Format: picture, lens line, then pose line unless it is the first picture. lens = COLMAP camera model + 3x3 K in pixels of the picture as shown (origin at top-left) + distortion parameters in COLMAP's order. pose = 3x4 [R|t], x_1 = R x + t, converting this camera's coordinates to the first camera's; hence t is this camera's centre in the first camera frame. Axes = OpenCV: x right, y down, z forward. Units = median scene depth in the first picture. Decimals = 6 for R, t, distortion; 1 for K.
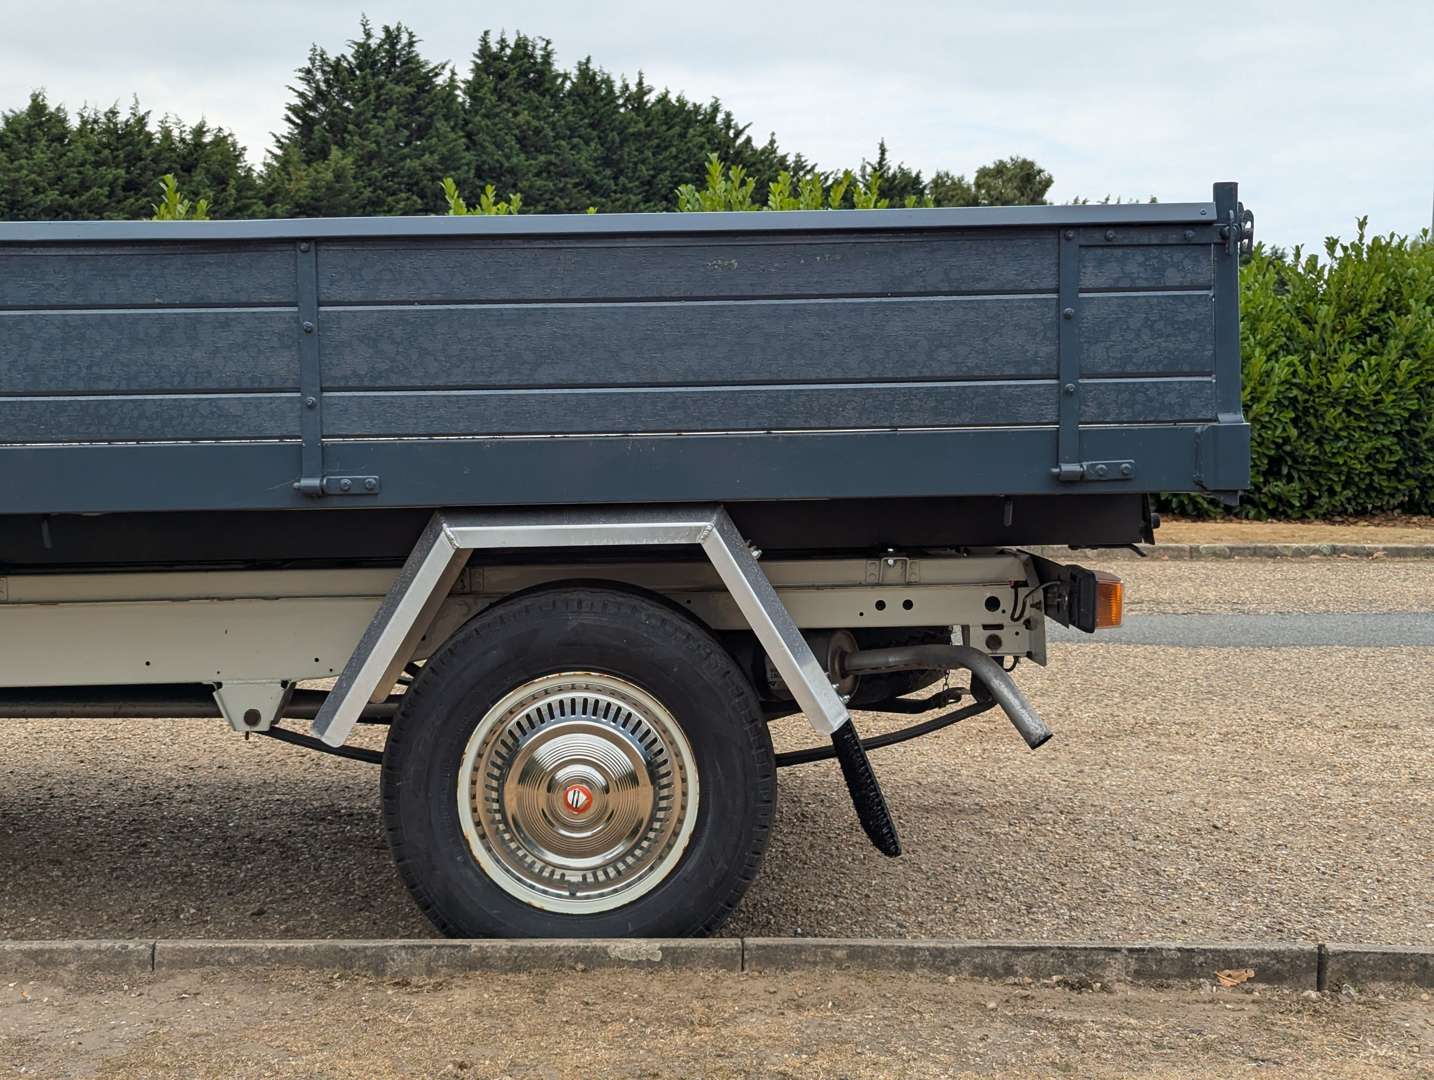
lens RADIAL K [[1978.4, 0, 716.0], [0, 1978.4, 548.2], [0, 0, 1]] dist [0.135398, -0.290092]
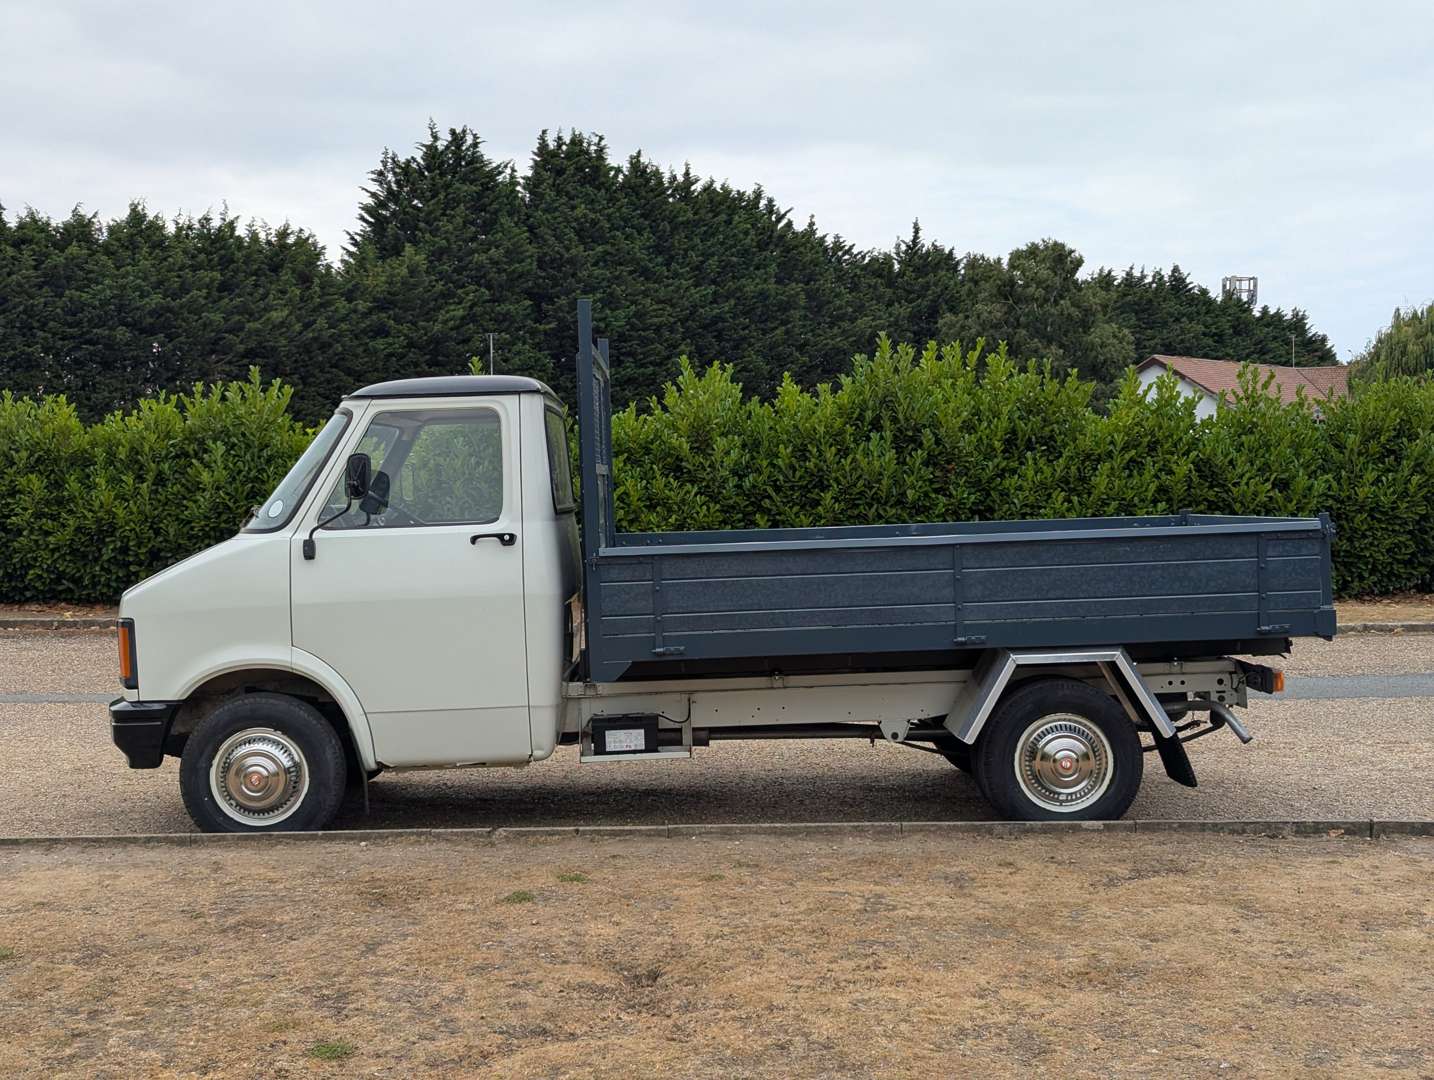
lens RADIAL K [[2006.6, 0, 712.3], [0, 2006.6, 541.0], [0, 0, 1]] dist [0.128303, -0.339009]
pose [[0.999787, -0.018541, -0.009024, -0.022819], [0.018227, 0.999266, -0.033696, -0.003567], [0.009642, 0.033524, 0.999391, -0.072145]]
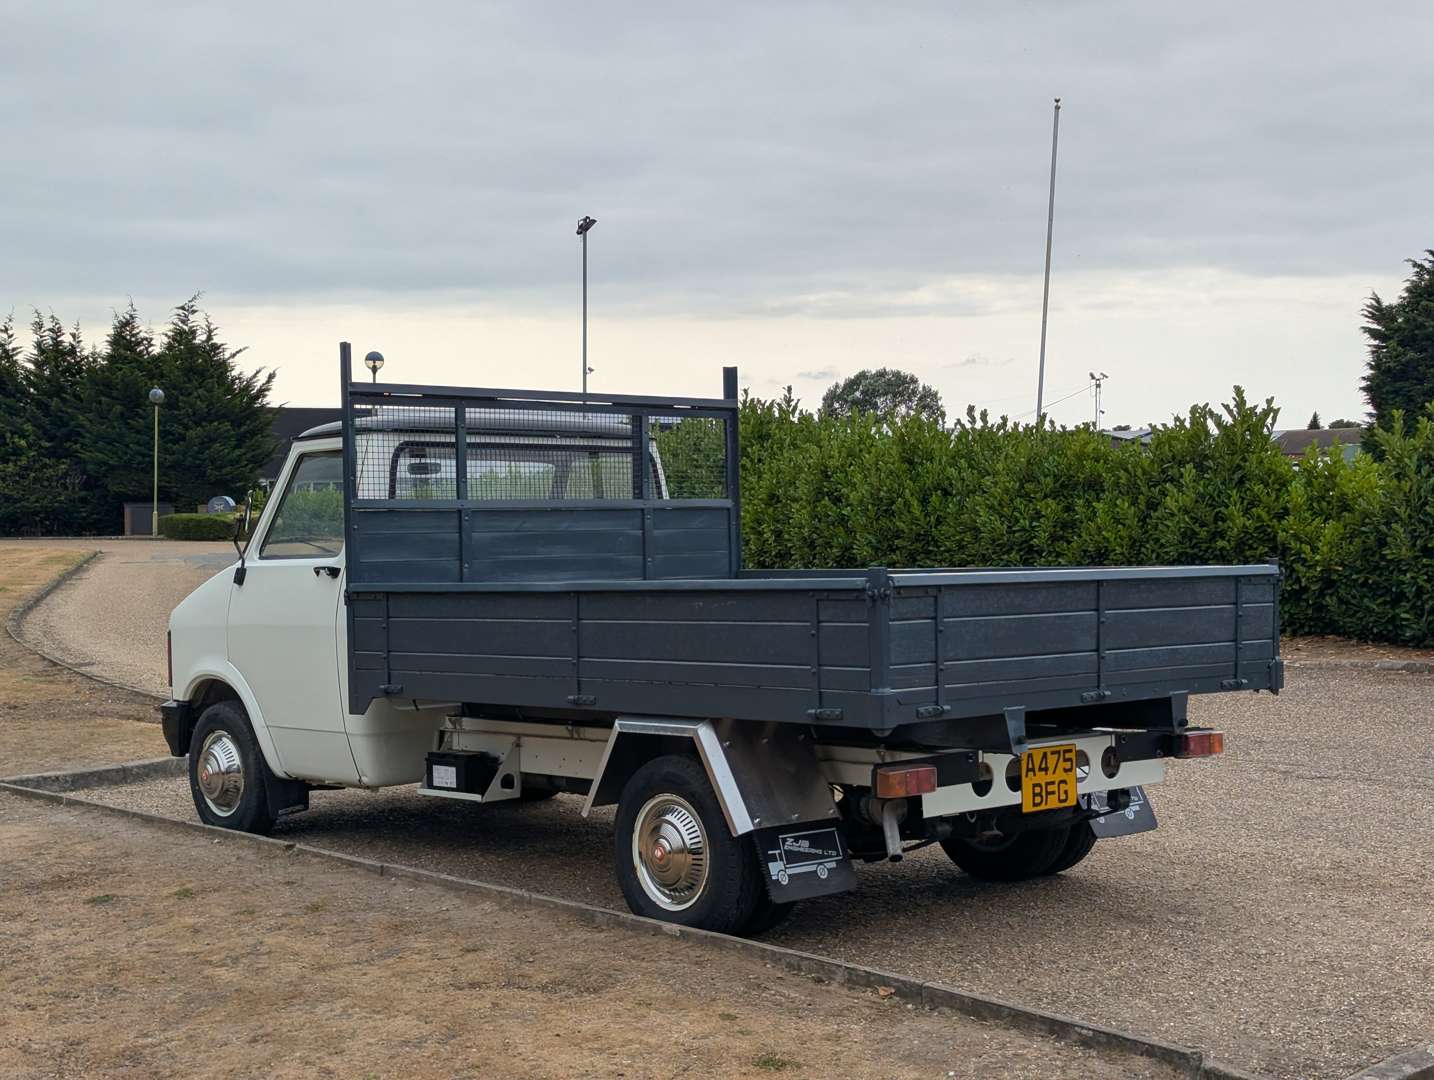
lens RADIAL K [[2014.7, 0, 717.8], [0, 2014.7, 541.9], [0, 0, 1]] dist [0.228552, -1.005931]
pose [[0.651032, -0.002864, -0.759045, 0.076101], [-0.034342, 0.998858, -0.033224, -0.006450], [0.758273, 0.047697, 0.650190, -0.017723]]
